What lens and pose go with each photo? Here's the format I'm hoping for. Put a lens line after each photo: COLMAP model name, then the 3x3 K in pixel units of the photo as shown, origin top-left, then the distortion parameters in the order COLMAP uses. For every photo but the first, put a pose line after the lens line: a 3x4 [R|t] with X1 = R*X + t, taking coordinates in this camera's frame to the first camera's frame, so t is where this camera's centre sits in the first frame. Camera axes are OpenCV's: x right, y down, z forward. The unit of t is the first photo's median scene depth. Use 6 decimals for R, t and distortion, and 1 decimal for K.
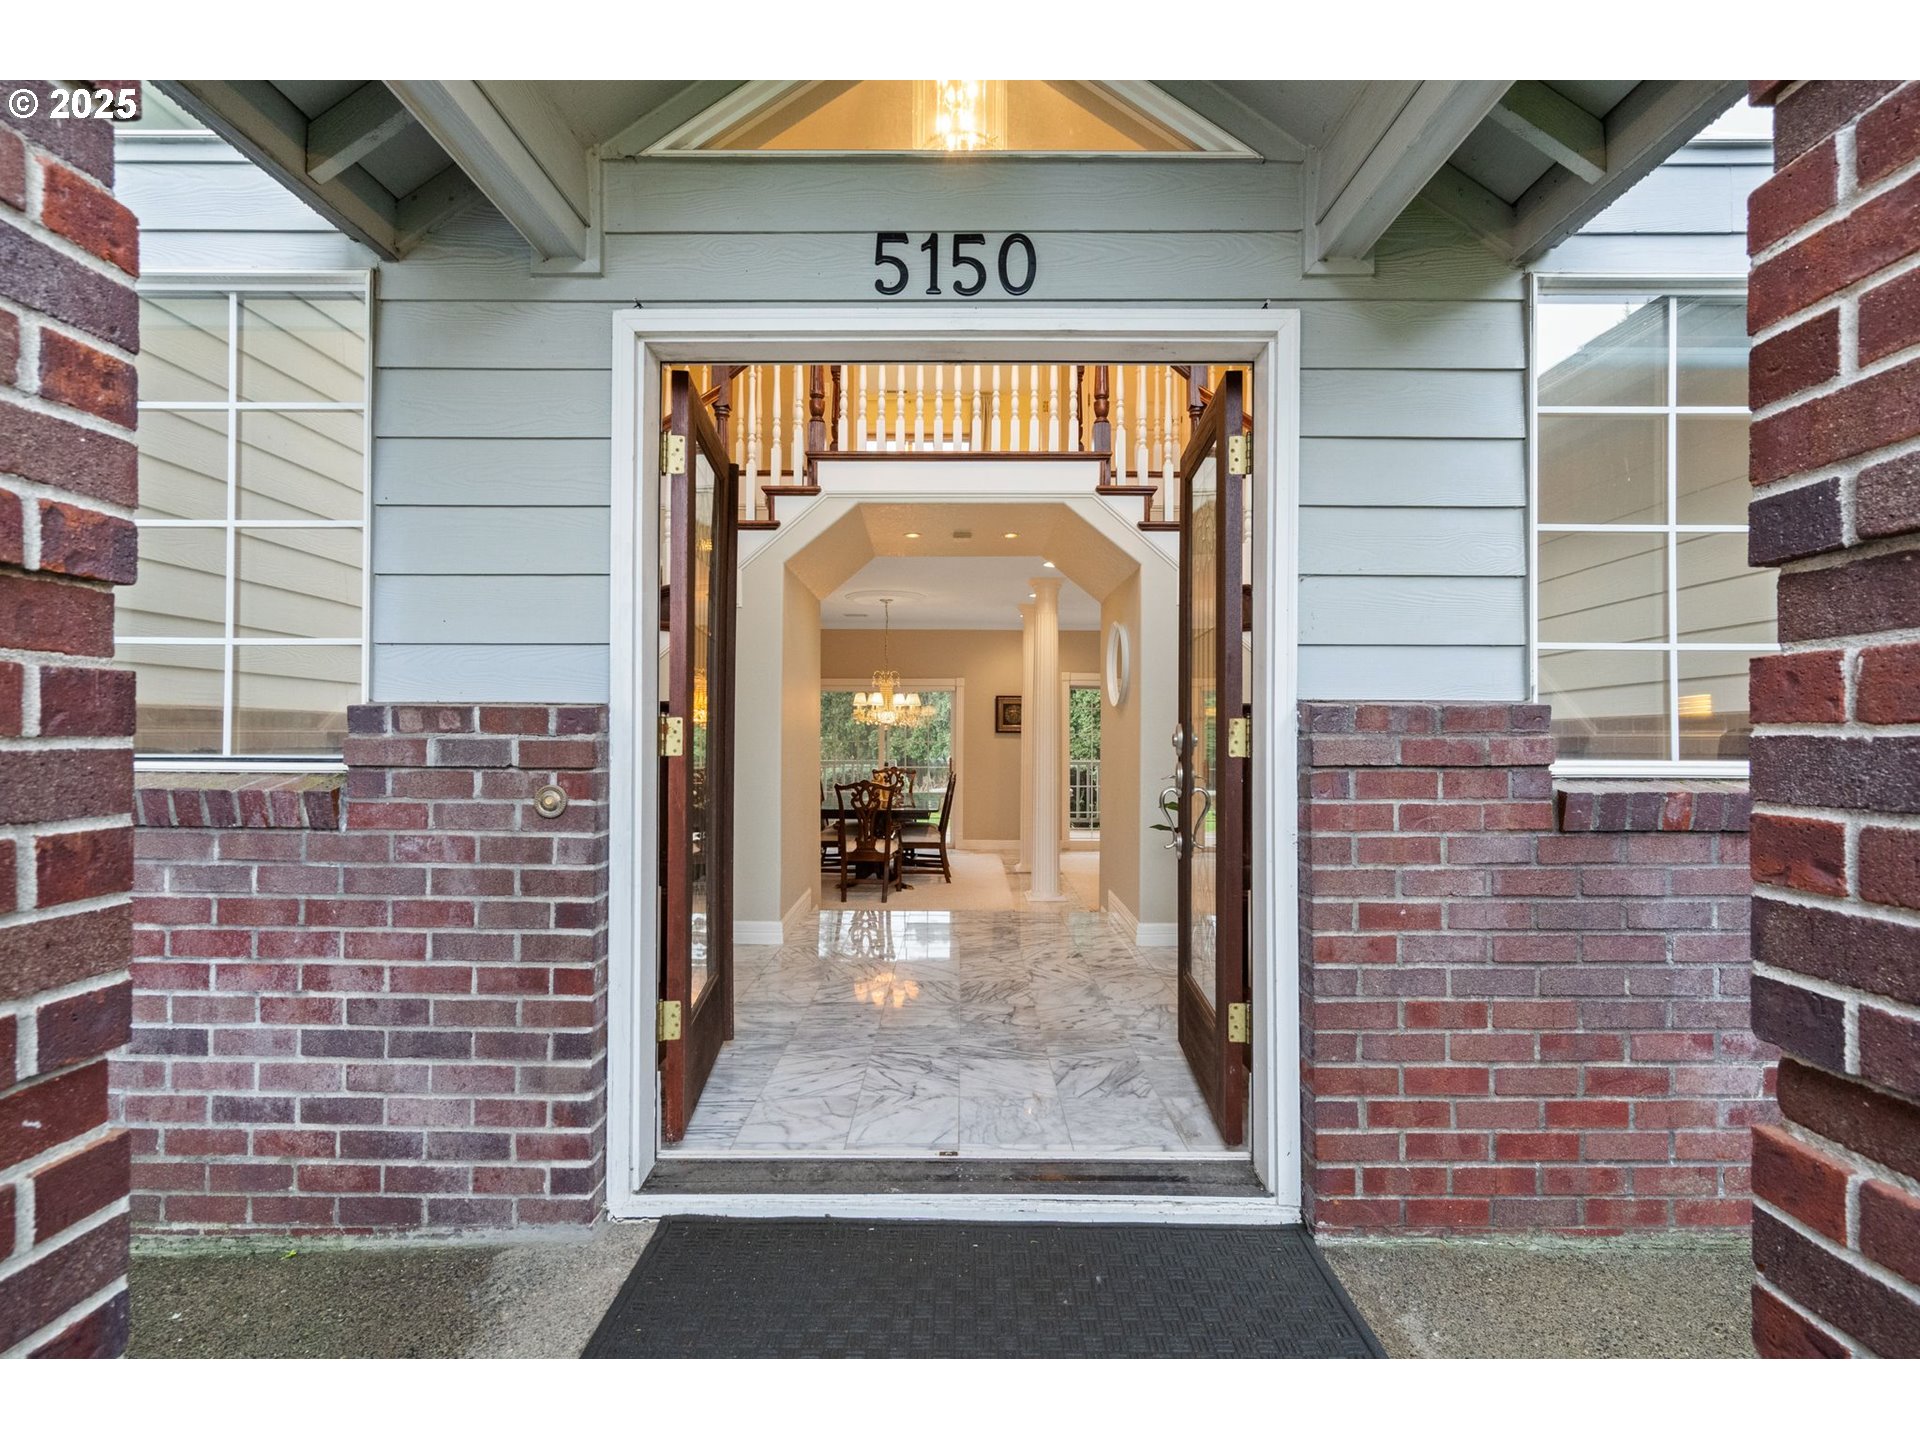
lens RADIAL K [[881.0, 0, 965.8], [0, 881.0, 719.8], [0, 0, 1]] dist [0.001102, -0.000029]
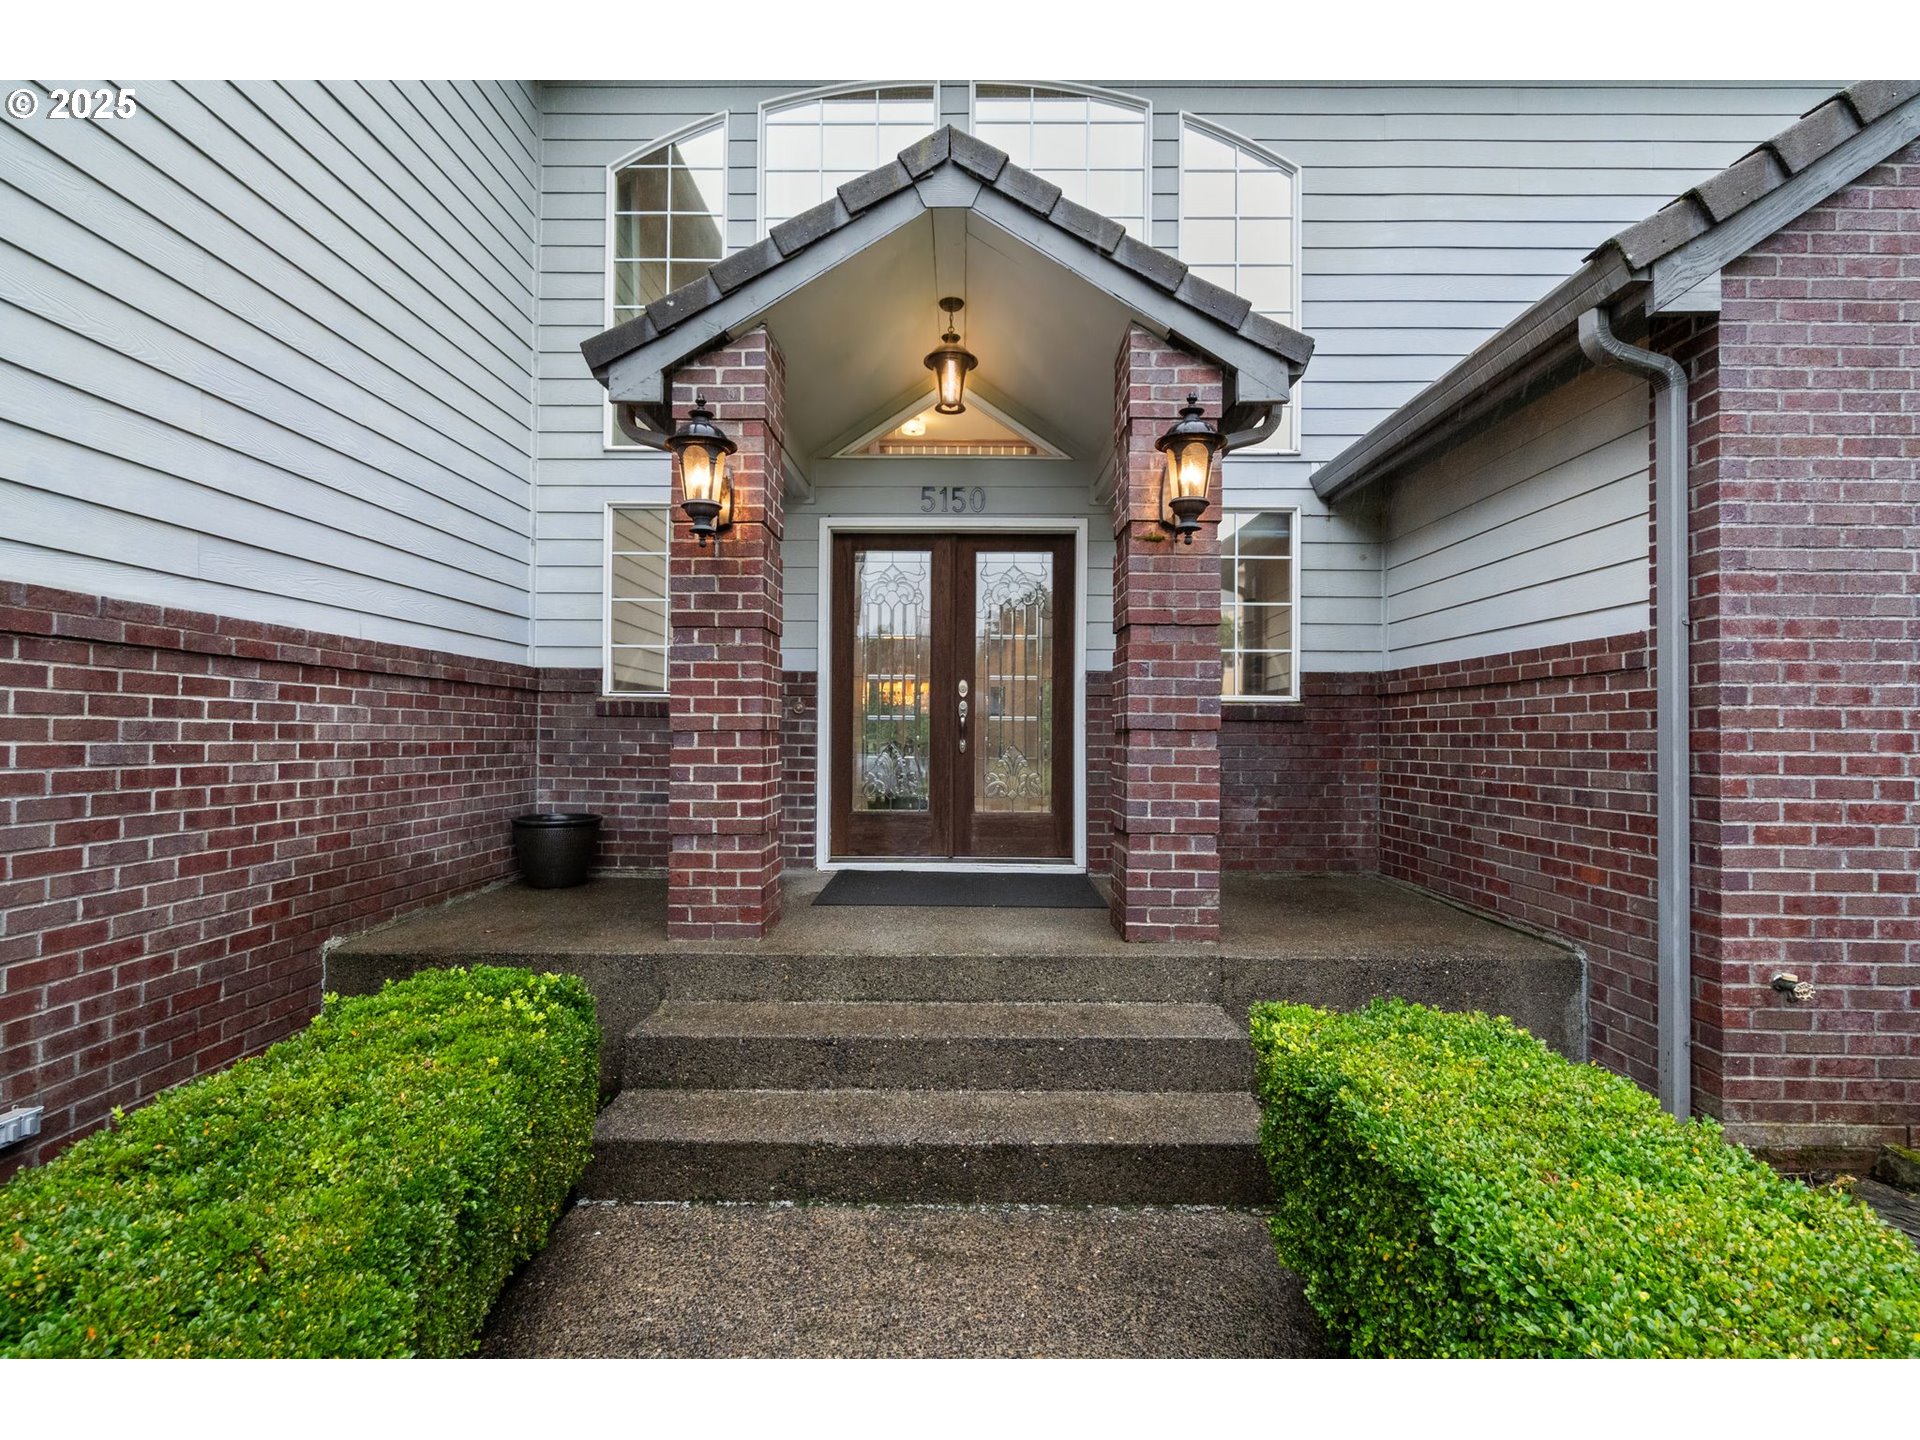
lens RADIAL K [[881.0, 0, 965.8], [0, 881.0, 719.8], [0, 0, 1]] dist [0.001102, -0.000029]
pose [[0.999989, 0.004192, -0.002230, 0.033202], [-0.004202, 0.999980, -0.004798, 0.132534], [0.002210, 0.004808, 0.999986, -1.552686]]
